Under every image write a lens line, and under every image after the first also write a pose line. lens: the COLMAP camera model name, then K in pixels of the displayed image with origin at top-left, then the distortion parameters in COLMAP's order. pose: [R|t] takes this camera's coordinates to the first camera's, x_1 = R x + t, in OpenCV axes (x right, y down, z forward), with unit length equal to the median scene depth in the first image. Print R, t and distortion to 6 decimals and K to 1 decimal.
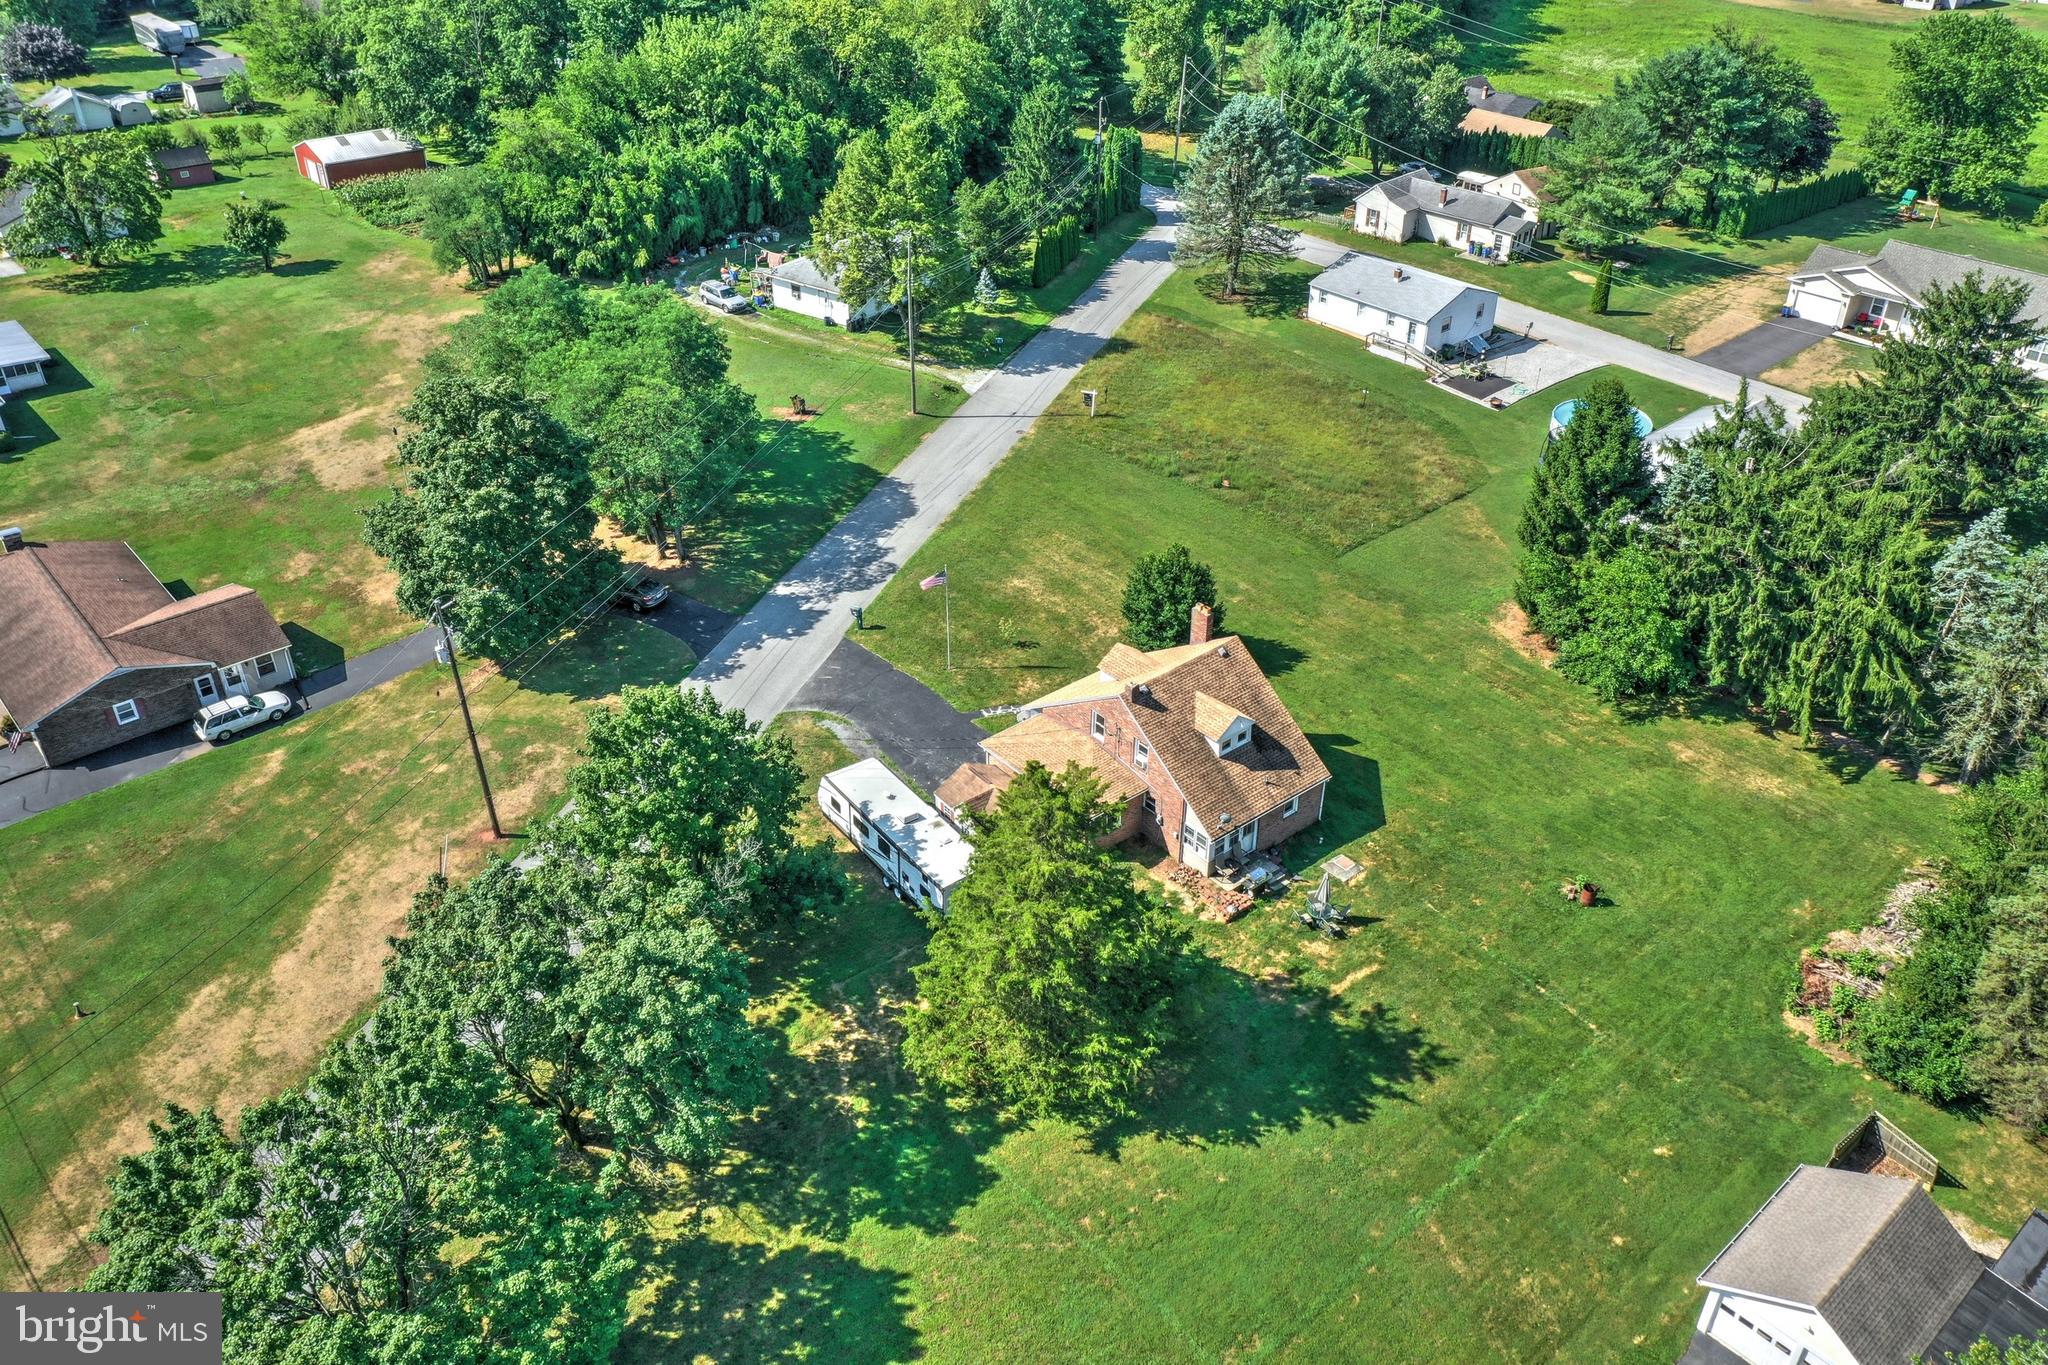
lens RADIAL K [[1606.5, 0, 1030.7], [0, 1606.5, 690.8], [0, 0, 1]] dist [-0.000820, 0.006795]
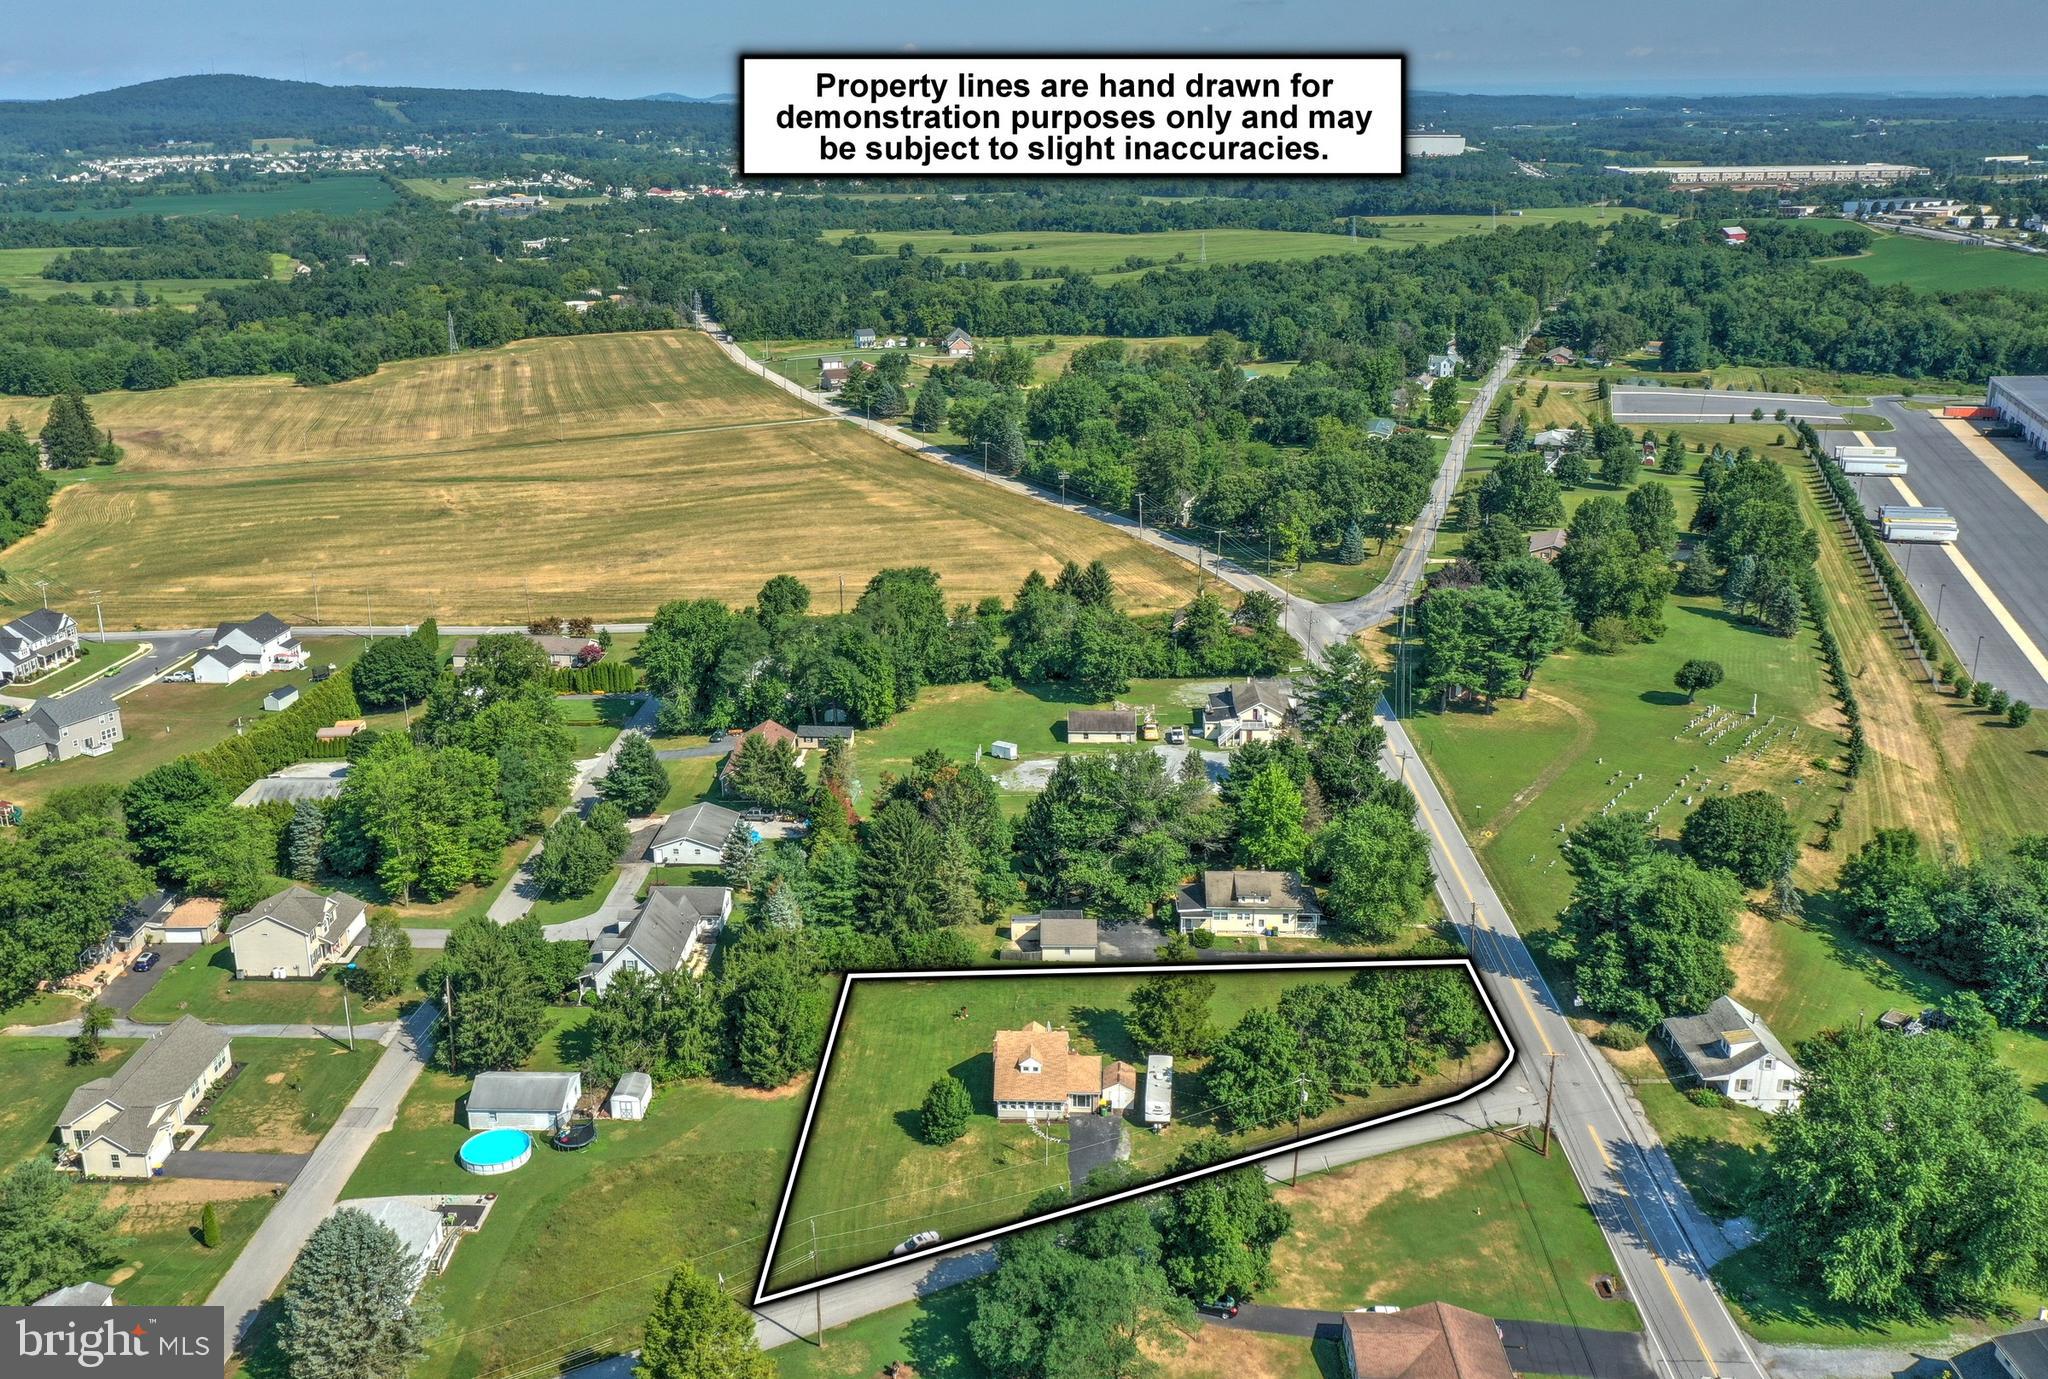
lens RADIAL K [[1756.6, 0, 968.4], [0, 1756.6, 685.2], [0, 0, 1]] dist [0.026379, -0.000823]
pose [[-0.721414, -0.216297, 0.657858, -0.850933], [0.382083, 0.667967, 0.638618, -1.217706], [-0.577558, 0.712064, -0.399238, 1.024339]]
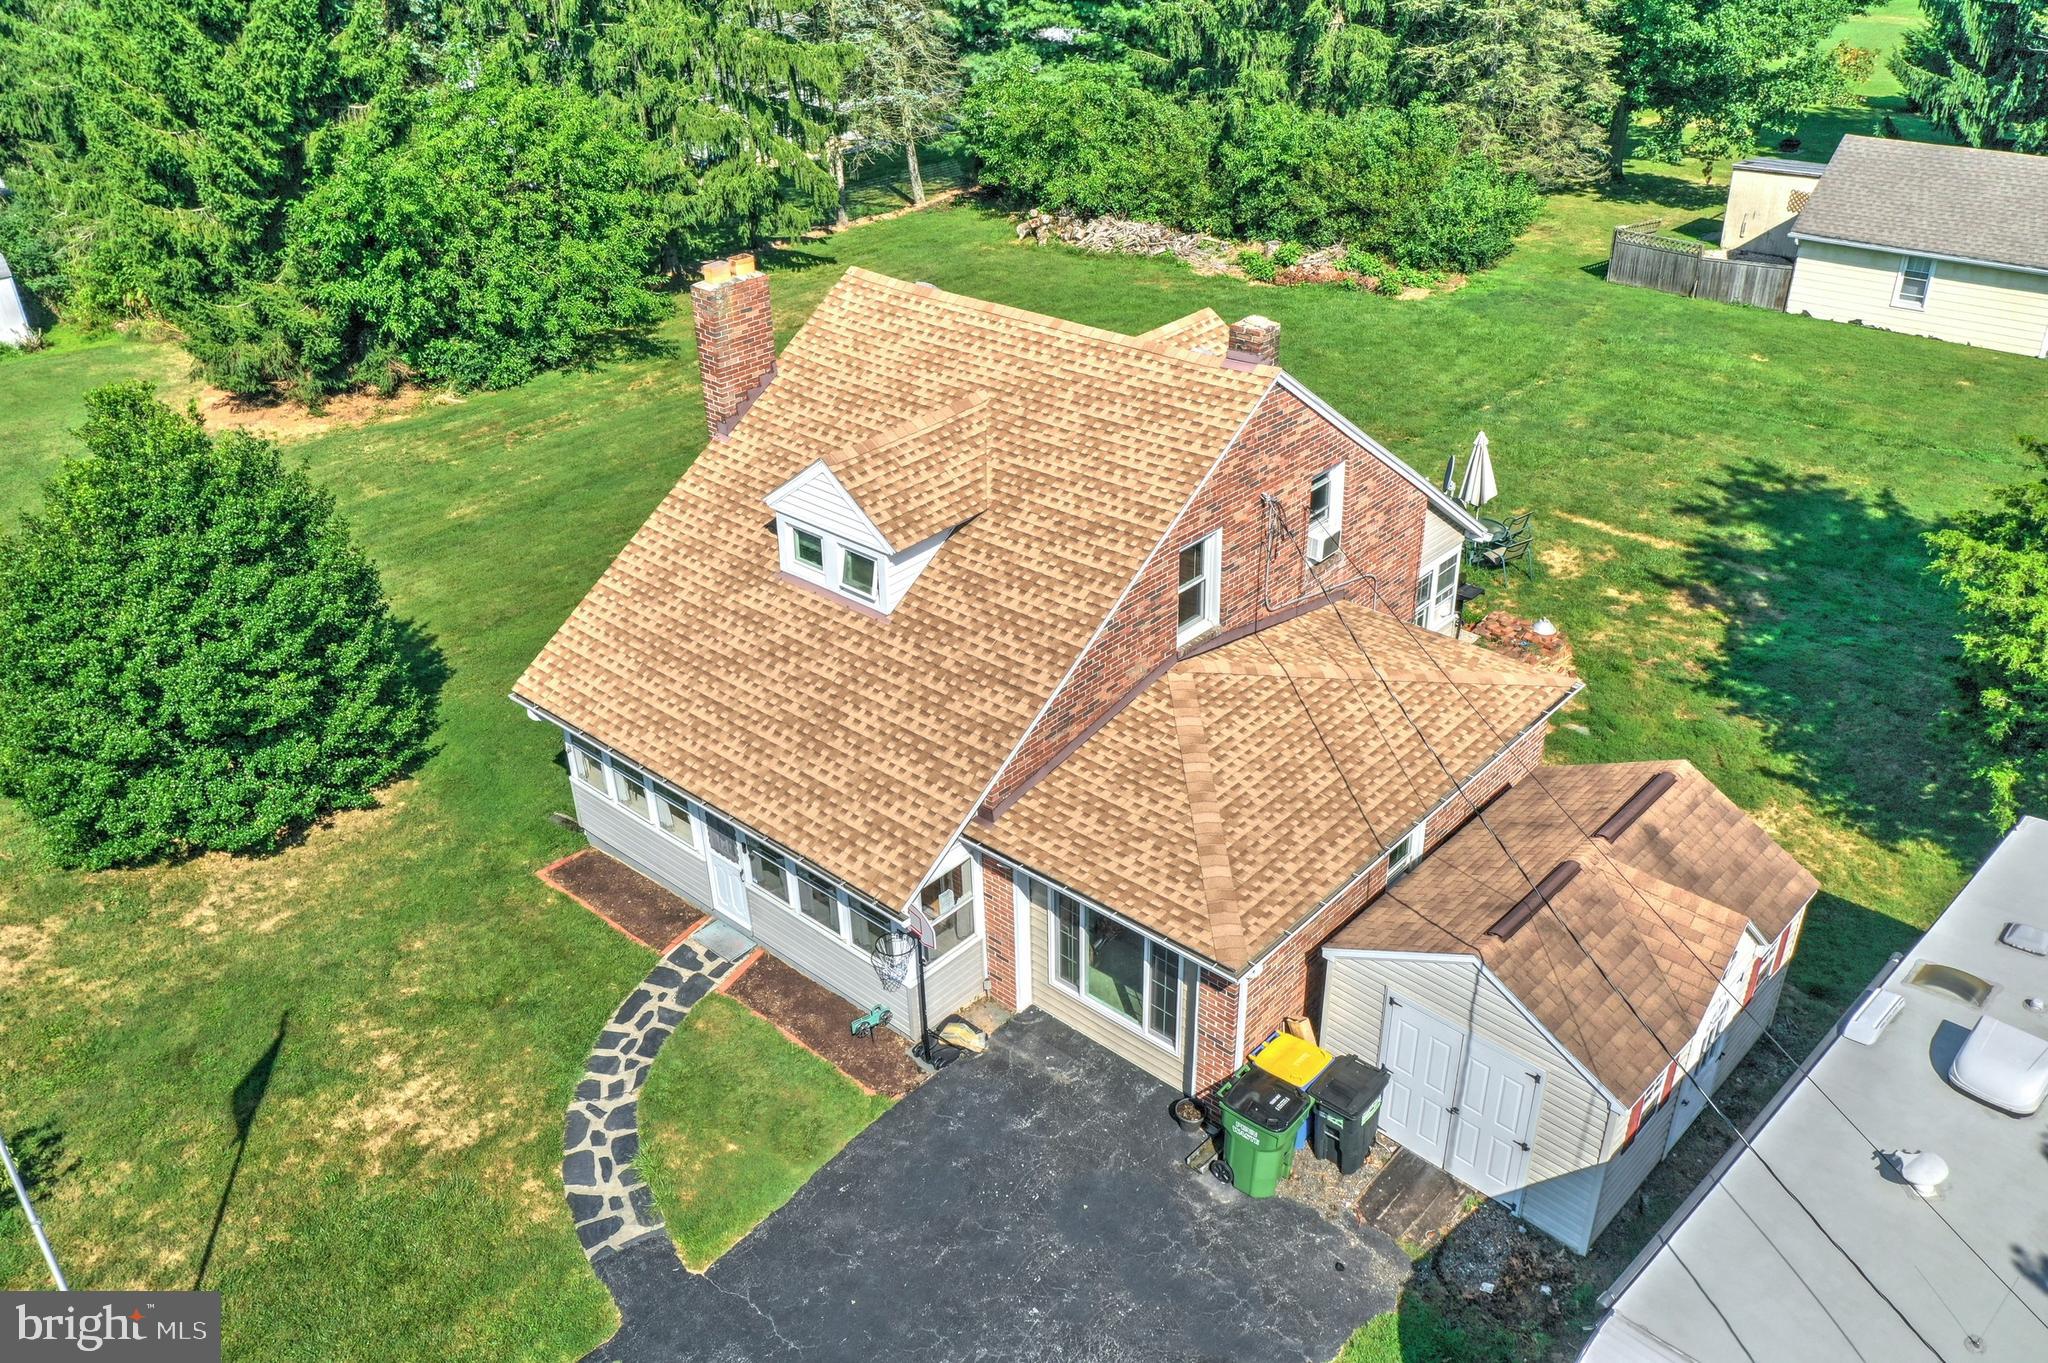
lens RADIAL K [[1606.5, 0, 1030.7], [0, 1606.5, 689.8], [0, 0, 1]] dist [-0.000820, 0.006795]
pose [[-0.145389, -0.504585, 0.851032, -0.117073], [0.557282, 0.668973, 0.491846, -0.071575], [-0.817496, 0.545773, 0.183935, 0.584284]]
